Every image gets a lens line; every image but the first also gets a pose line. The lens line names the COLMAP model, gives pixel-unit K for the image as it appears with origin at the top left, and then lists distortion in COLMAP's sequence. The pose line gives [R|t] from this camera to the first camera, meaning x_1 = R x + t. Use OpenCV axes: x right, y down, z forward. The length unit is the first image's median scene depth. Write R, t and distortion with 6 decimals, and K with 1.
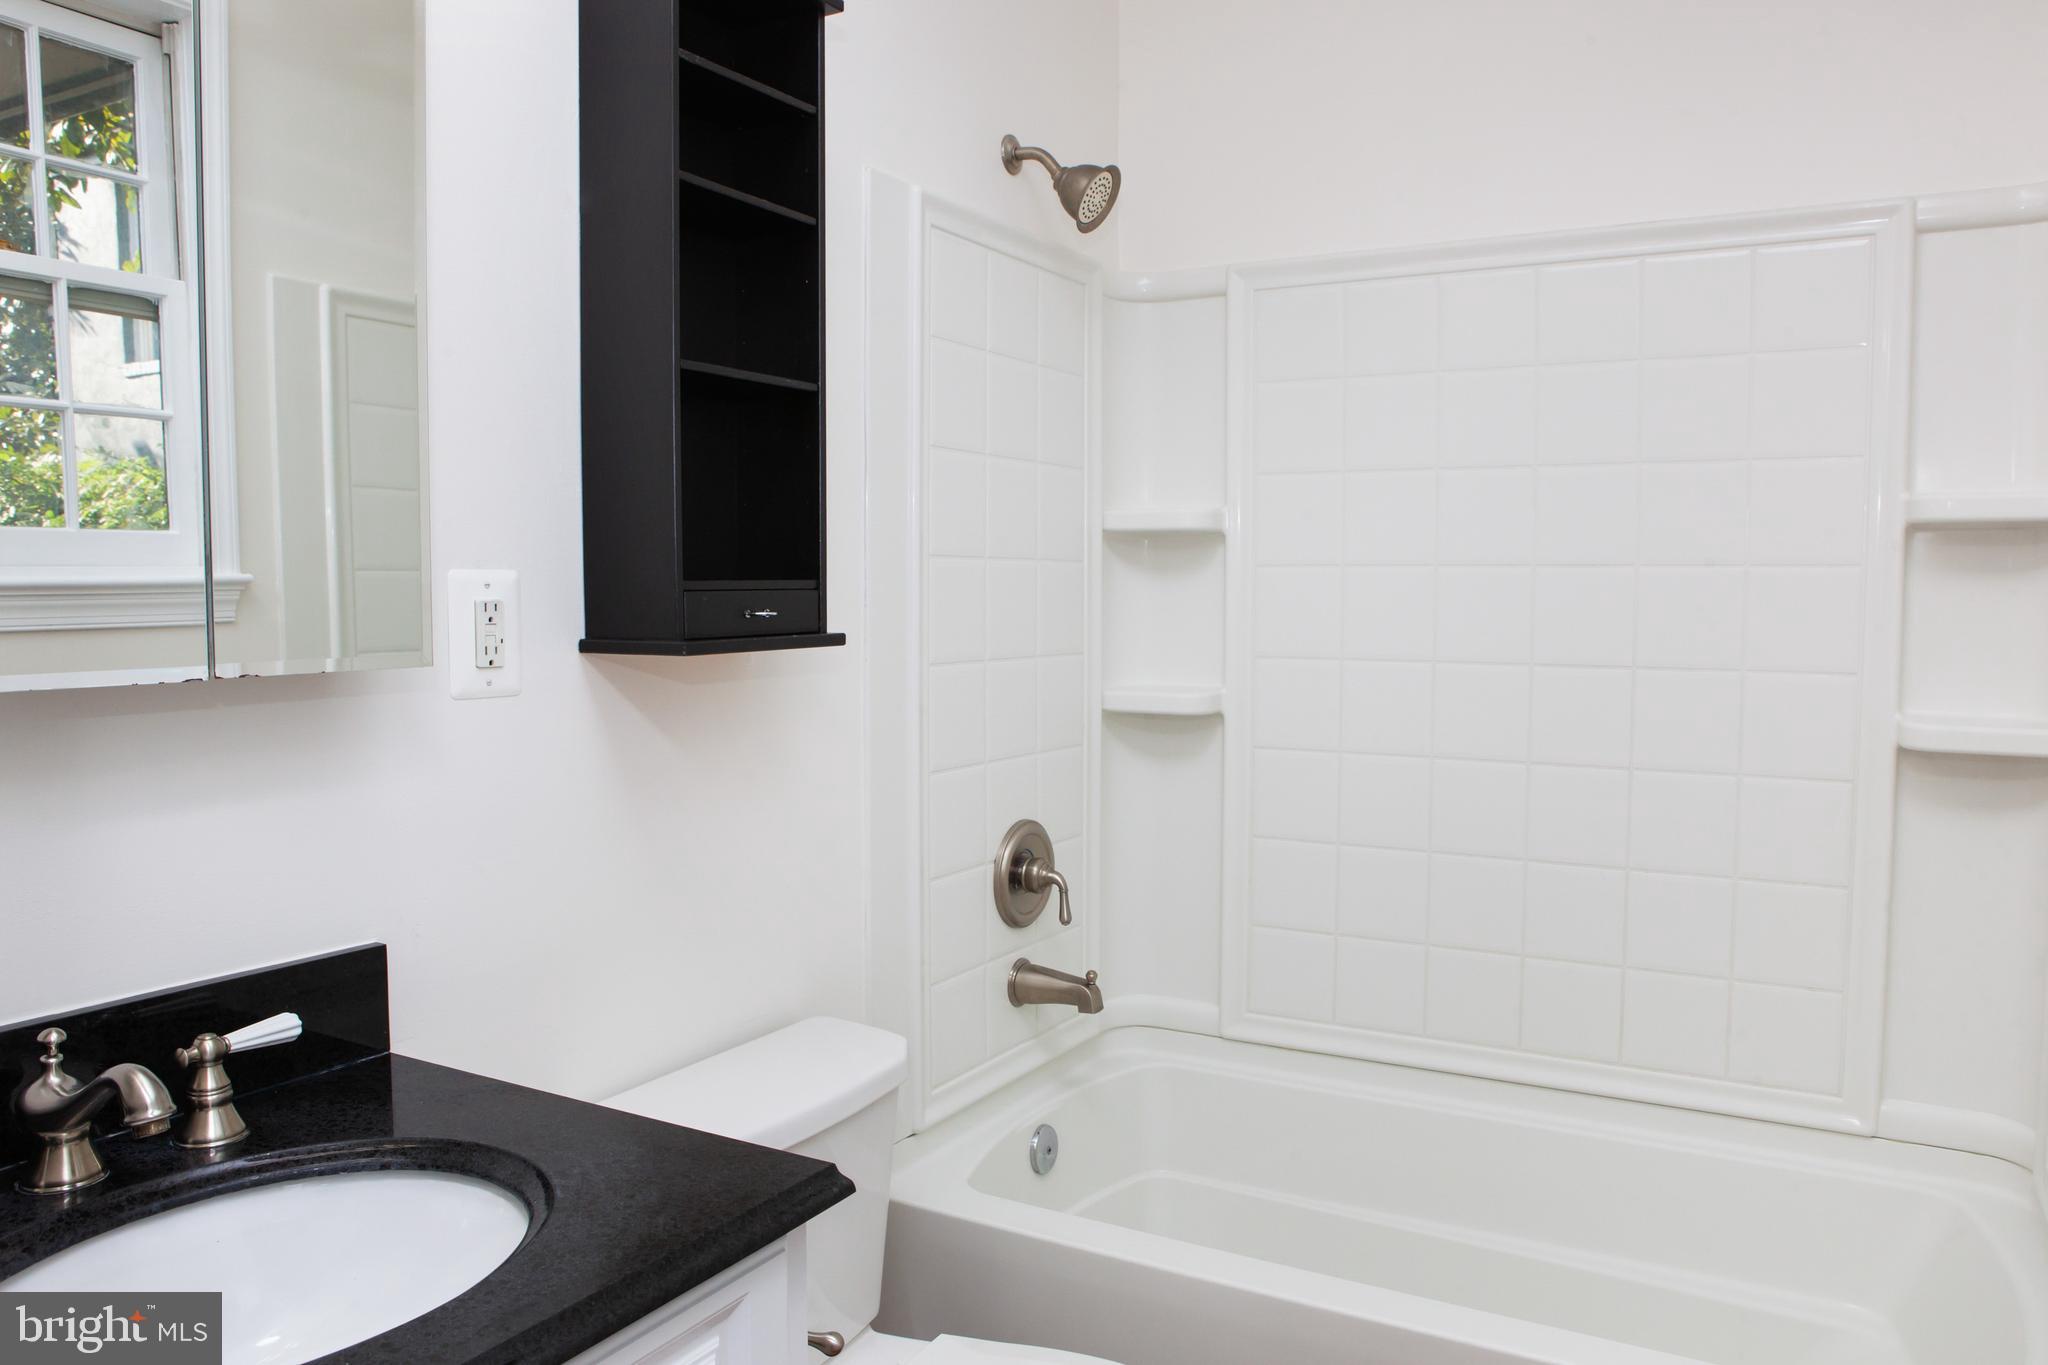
lens RADIAL K [[1509.4, 0, 1024.0], [0, 1509.4, 682.5], [0, 0, 1]] dist [-0.119166, 0.102819]
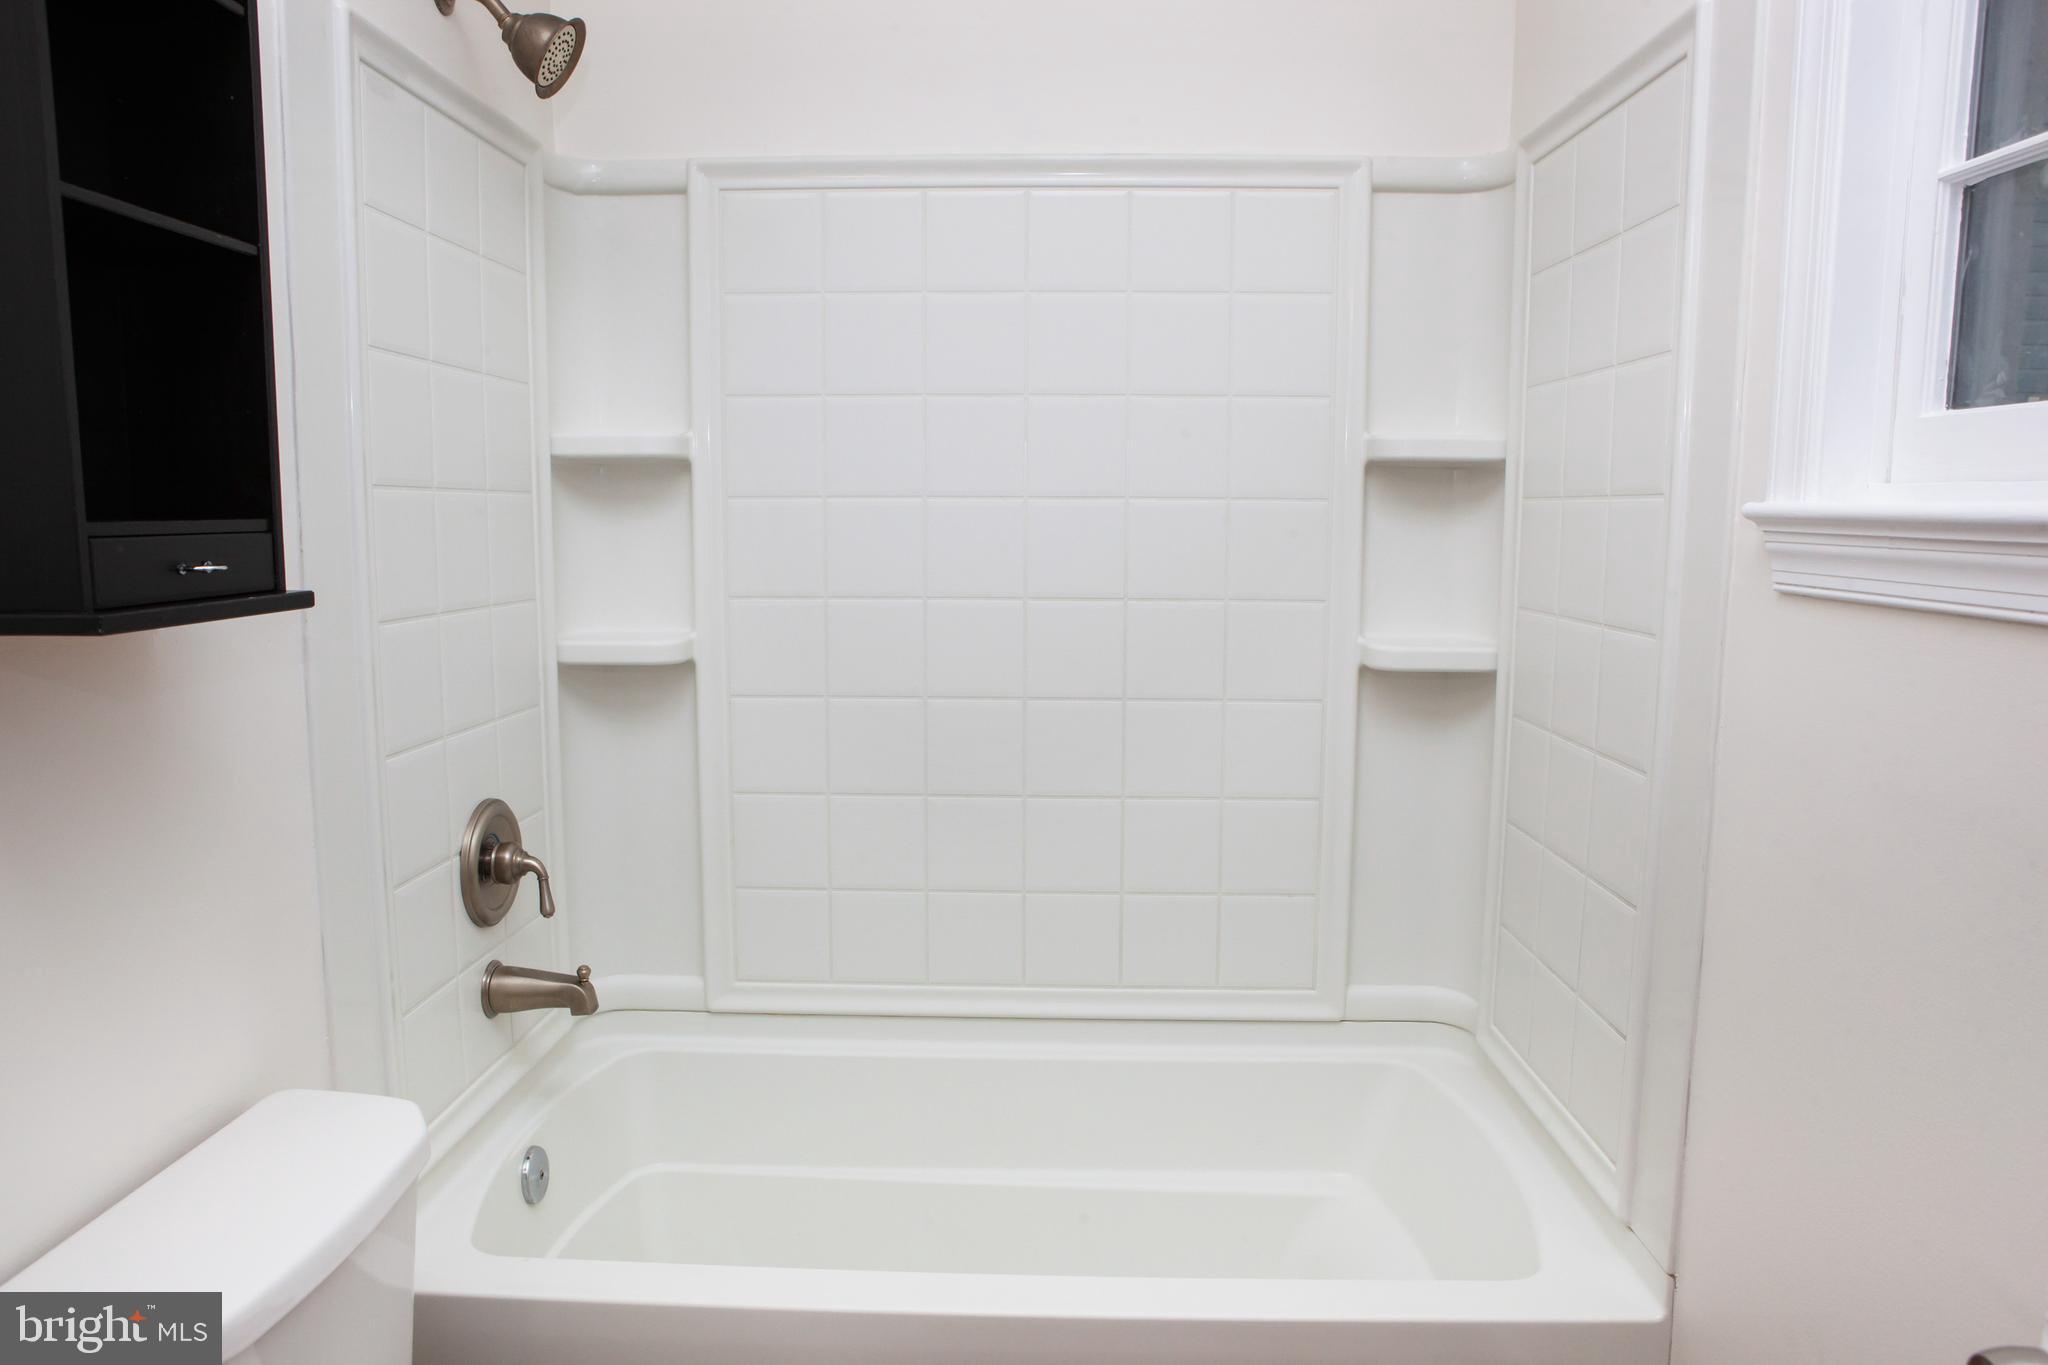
lens RADIAL K [[1403.8, 0, 1024.0], [0, 1403.8, 682.5], [0, 0, 1]] dist [-0.105508, 0.076047]
pose [[0.881515, -0.054921, 0.468952, -0.096892], [0.028015, 0.997546, 0.064164, -0.015972], [-0.471325, -0.043424, 0.880890, 0.180313]]
